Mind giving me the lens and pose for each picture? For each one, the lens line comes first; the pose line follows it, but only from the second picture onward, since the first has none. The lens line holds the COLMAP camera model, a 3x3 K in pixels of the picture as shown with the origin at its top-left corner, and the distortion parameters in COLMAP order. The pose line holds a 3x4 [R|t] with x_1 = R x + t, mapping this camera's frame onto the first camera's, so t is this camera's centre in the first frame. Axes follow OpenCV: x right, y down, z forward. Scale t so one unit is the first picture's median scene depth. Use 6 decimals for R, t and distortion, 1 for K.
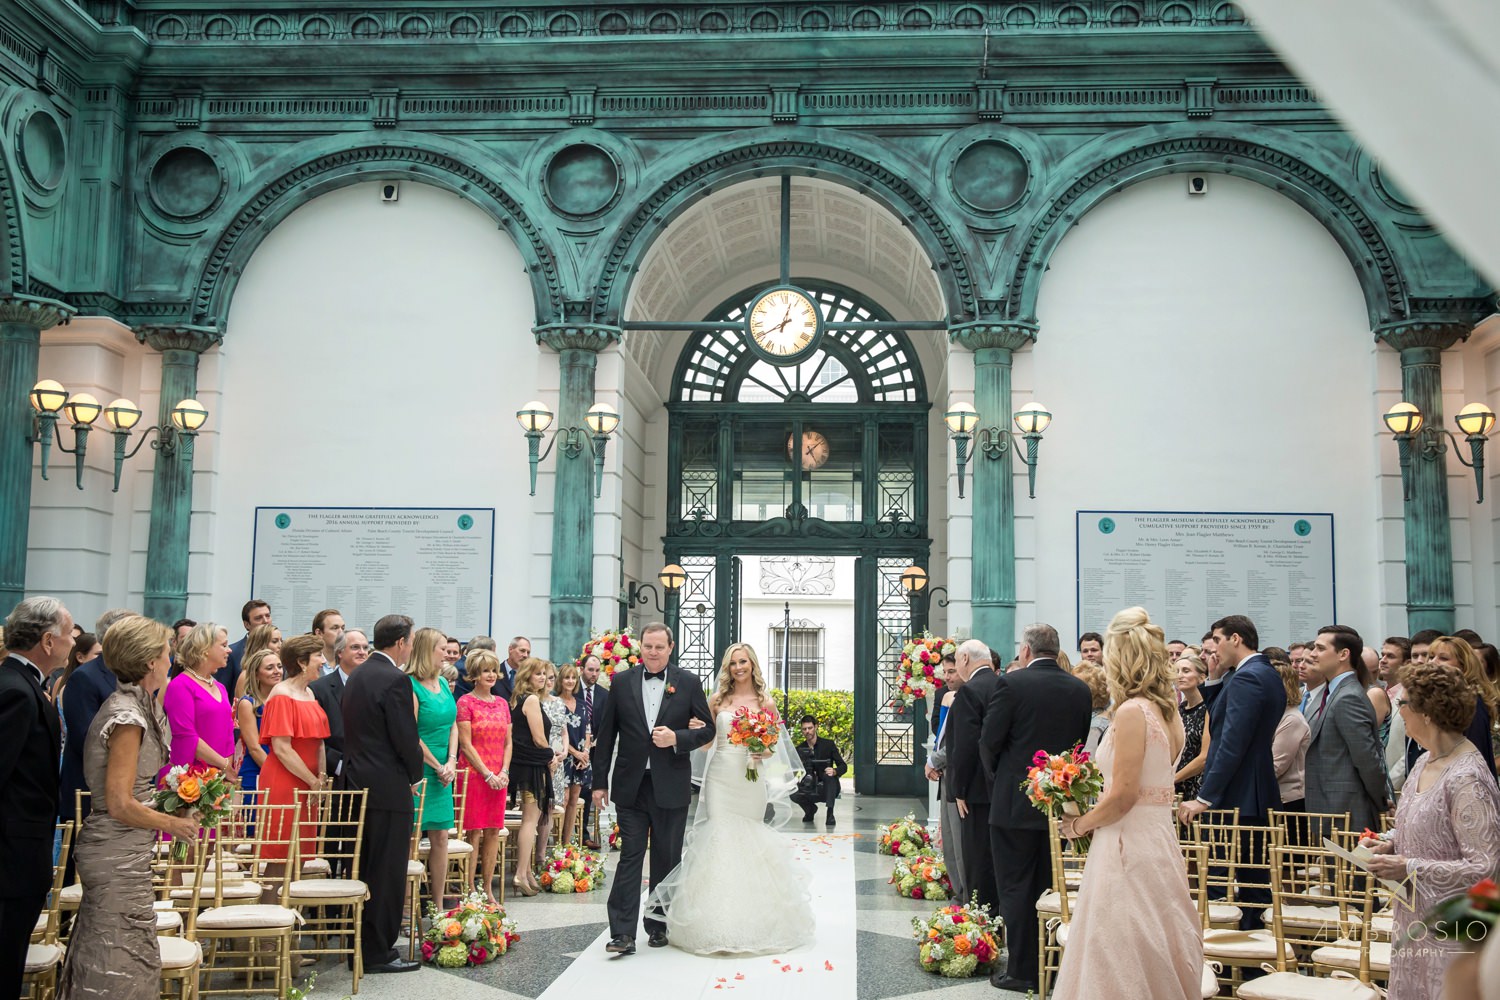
lens RADIAL K [[1525.2, 0, 756.4], [0, 1525.2, 509.0], [0, 0, 1]] dist [-0.025284, 0.126951]
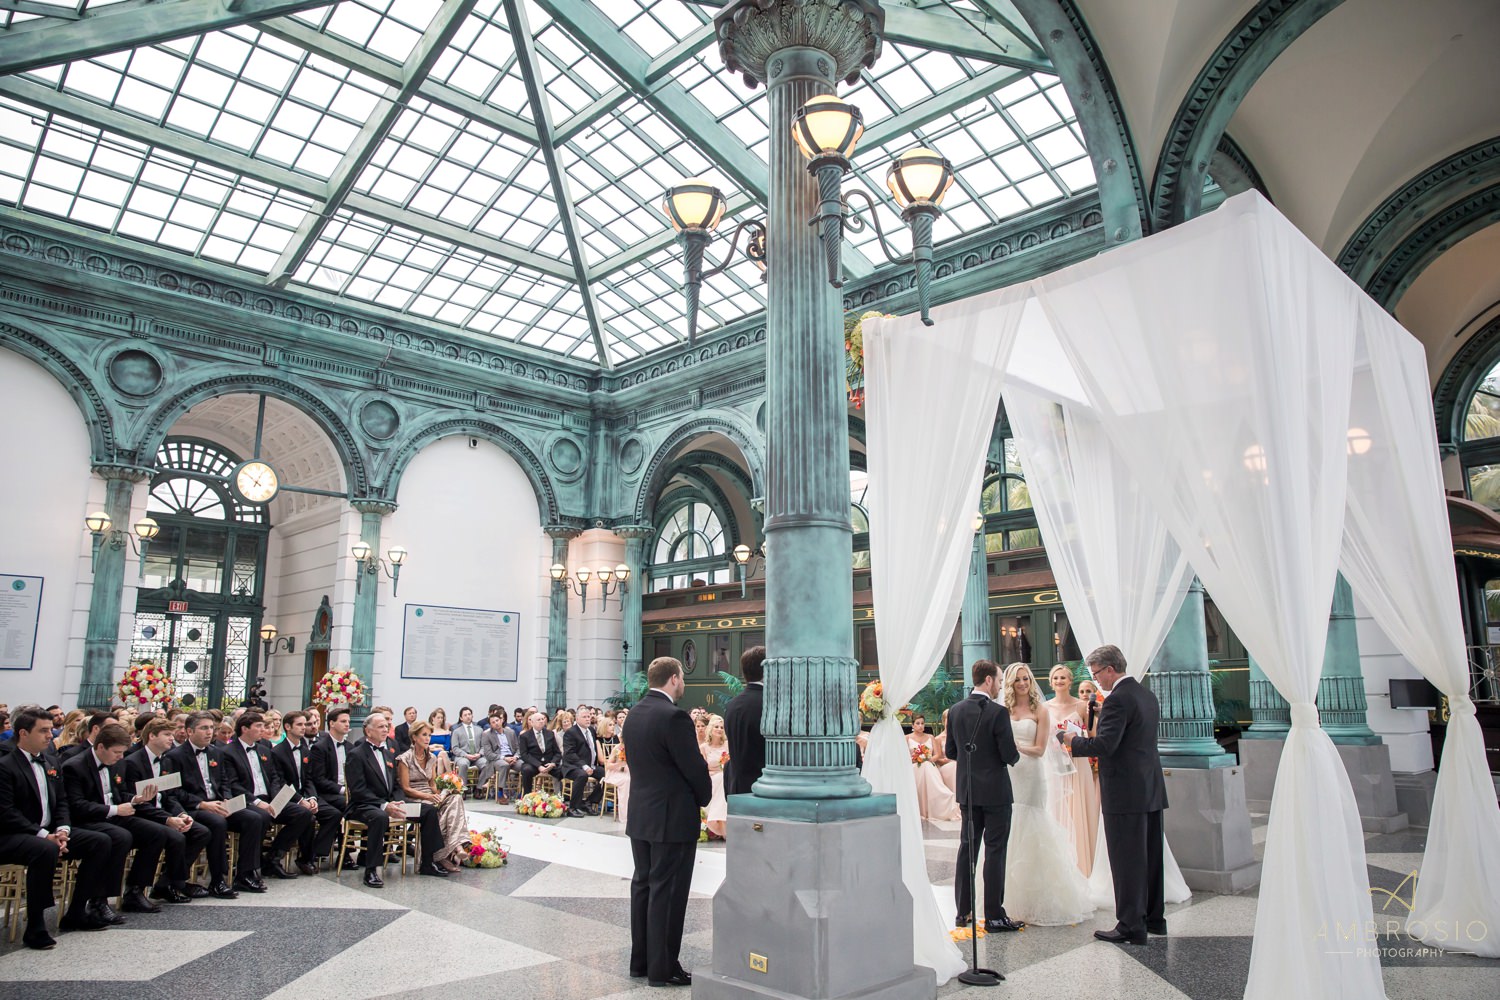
lens RADIAL K [[1033.9, 0, 755.3], [0, 1033.9, 505.9], [0, 0, 1]] dist [-0.105926, 0.087233]
pose [[0.667054, 0.126054, 0.734268, -0.435632], [-0.076340, 0.991959, -0.100941, -0.023819], [-0.741088, 0.011280, 0.671313, -0.169752]]
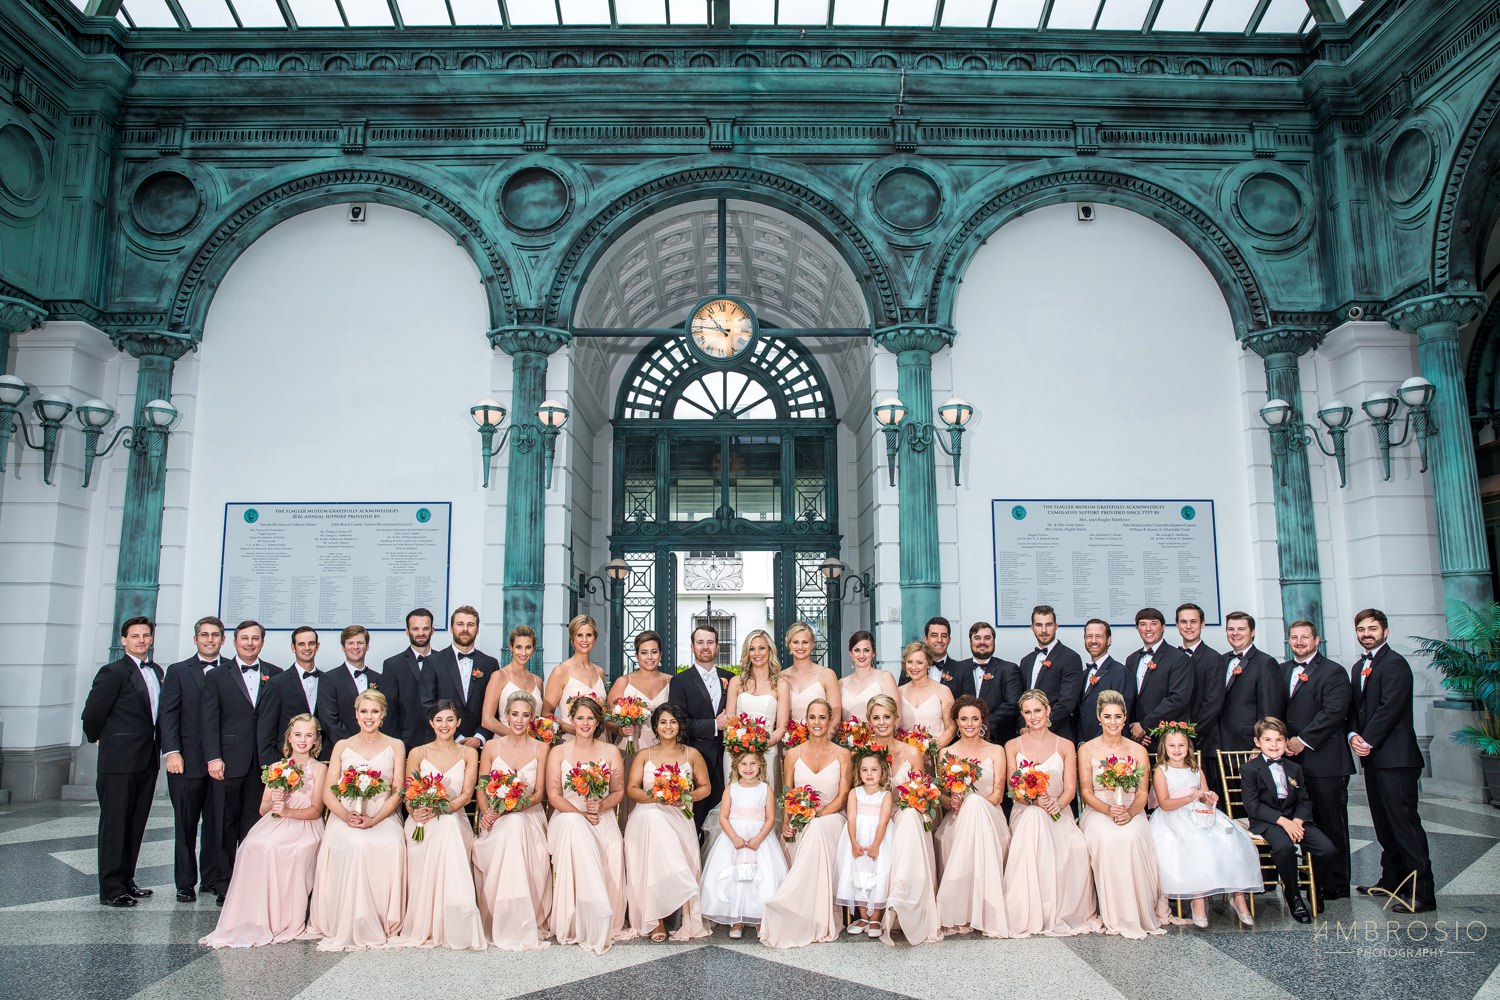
lens RADIAL K [[1033.9, 0, 755.3], [0, 1033.9, 505.9], [0, 0, 1]] dist [-0.105926, 0.087233]
pose [[0.996445, -0.006976, 0.083953, -0.020683], [0.009755, 0.999416, -0.032739, 0.027845], [-0.083676, 0.033441, 0.995932, 0.272061]]
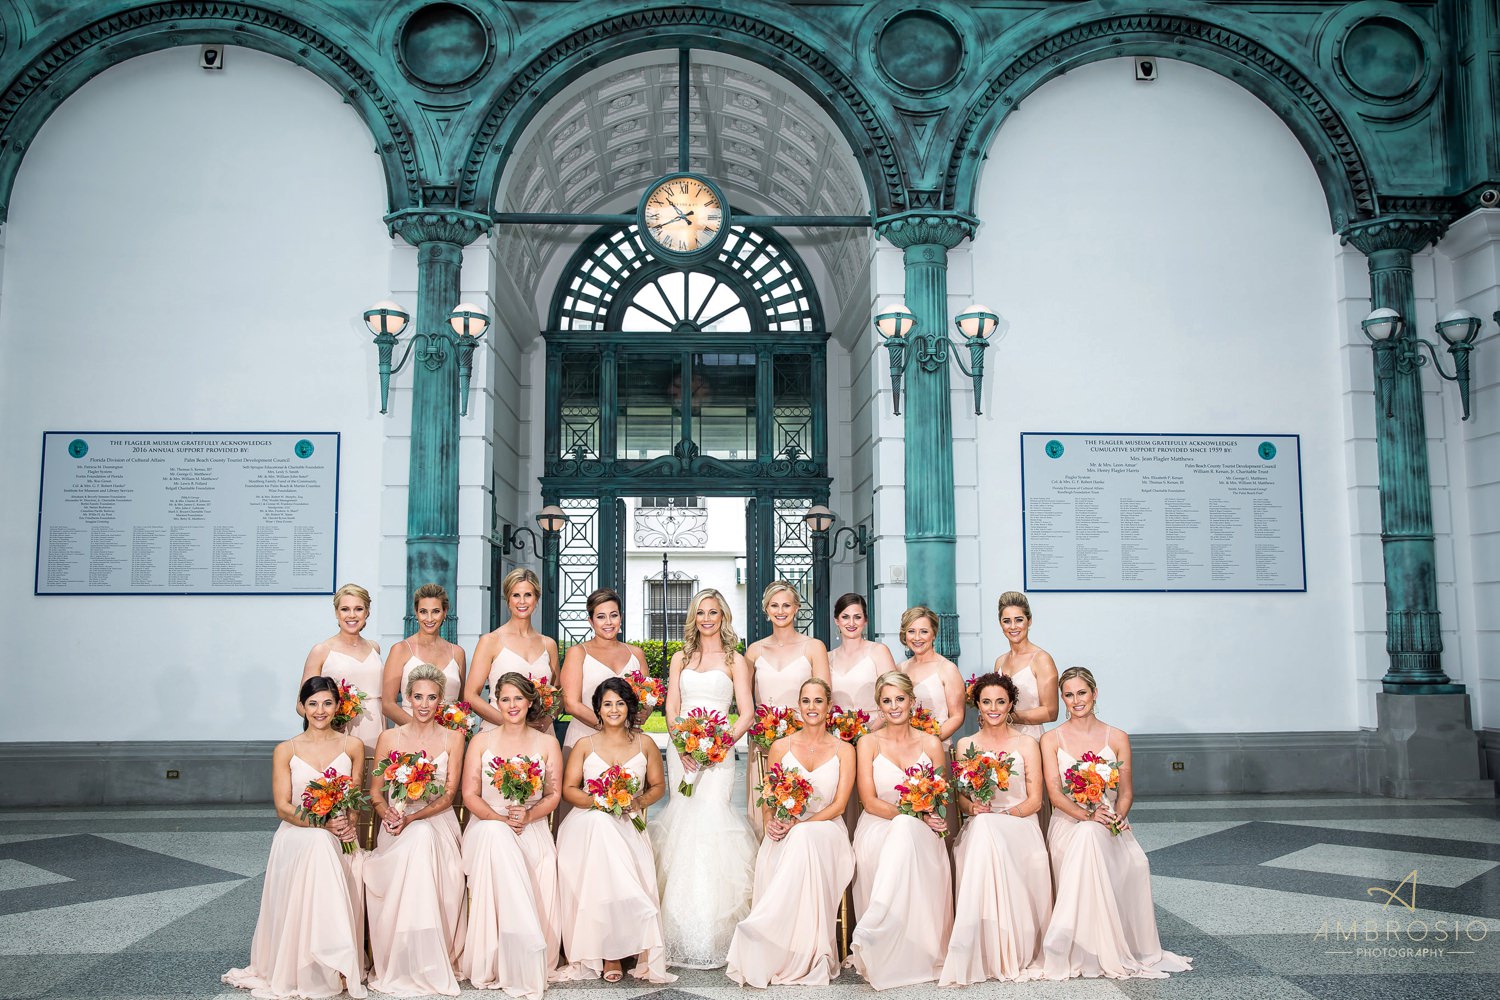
lens RADIAL K [[1272.5, 0, 750.5], [0, 1272.5, 492.8], [0, 0, 1]] dist [-0.060856, 0.101100]
pose [[0.994306, -0.005757, 0.106403, -0.021444], [0.005314, 0.999976, 0.004449, 0.031098], [-0.106426, -0.003858, 0.994313, 0.284534]]
